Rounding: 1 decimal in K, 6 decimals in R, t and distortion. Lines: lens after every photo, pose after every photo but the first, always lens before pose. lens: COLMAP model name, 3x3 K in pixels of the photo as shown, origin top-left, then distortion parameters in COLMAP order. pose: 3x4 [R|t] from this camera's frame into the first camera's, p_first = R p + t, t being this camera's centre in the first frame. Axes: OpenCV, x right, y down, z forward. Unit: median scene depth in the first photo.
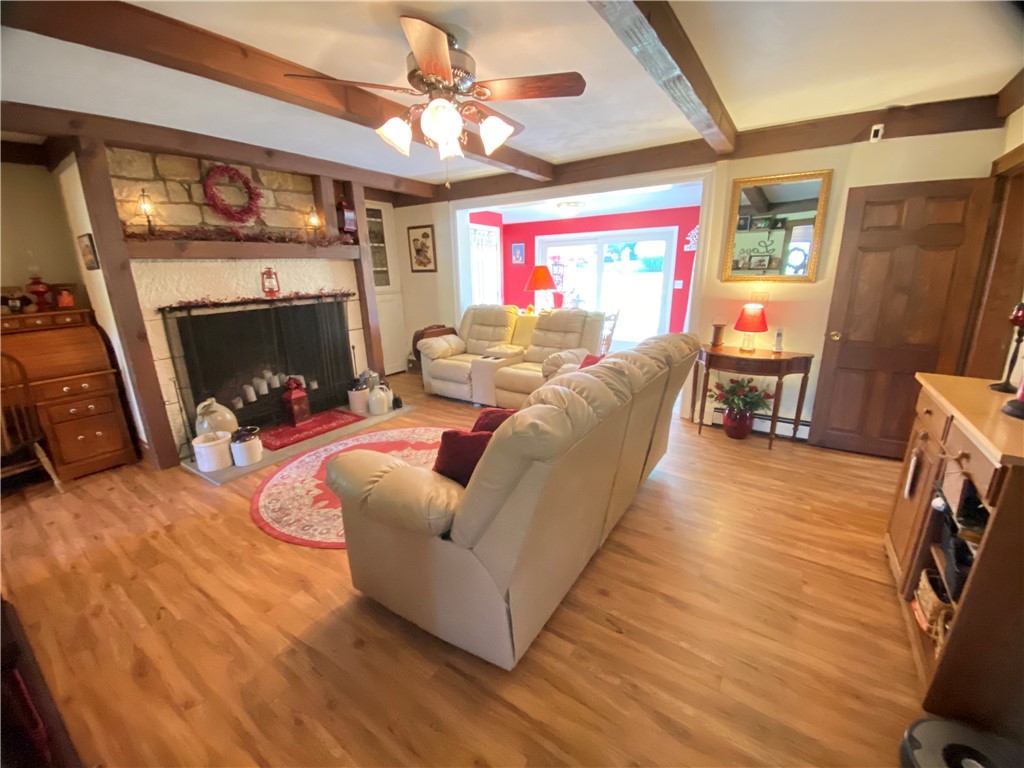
lens RADIAL K [[415.2, 0, 513.3], [0, 415.2, 383.4], [0, 0, 1]] dist [0.024656, -0.023714]
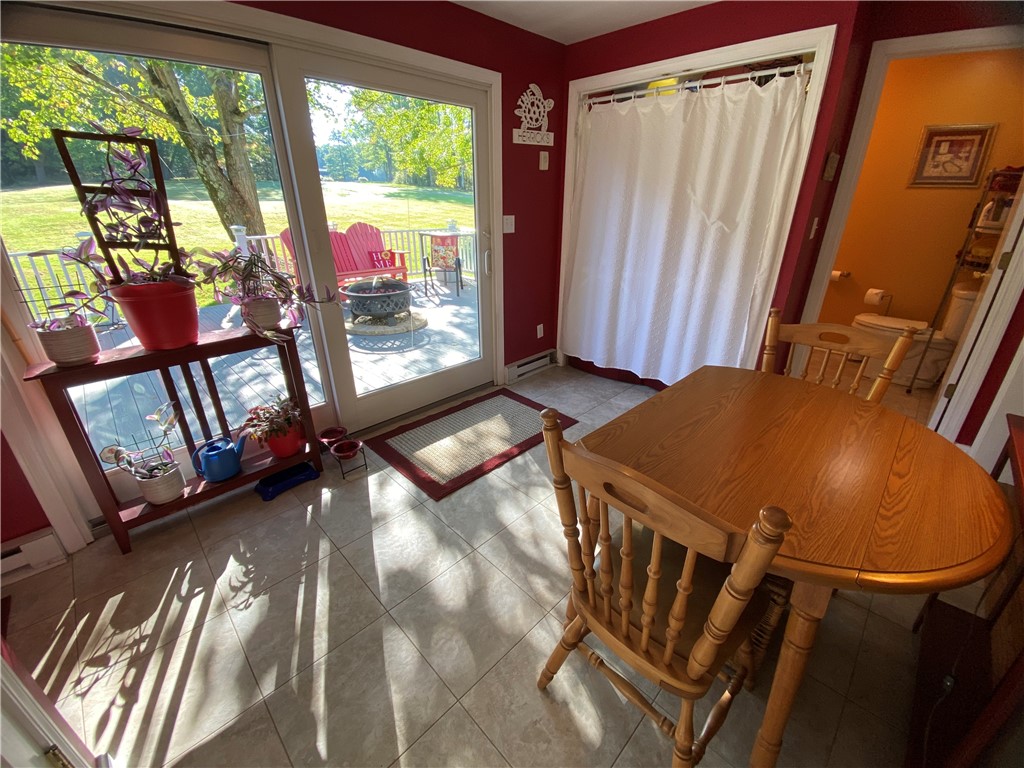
lens RADIAL K [[415.2, 0, 513.3], [0, 415.2, 383.4], [0, 0, 1]] dist [0.024656, -0.023714]
pose [[0.183503, -0.383542, 0.905109, -0.134988], [0.249980, 0.908682, 0.334375, -0.383452], [-0.950703, 0.164900, 0.262624, 1.509876]]
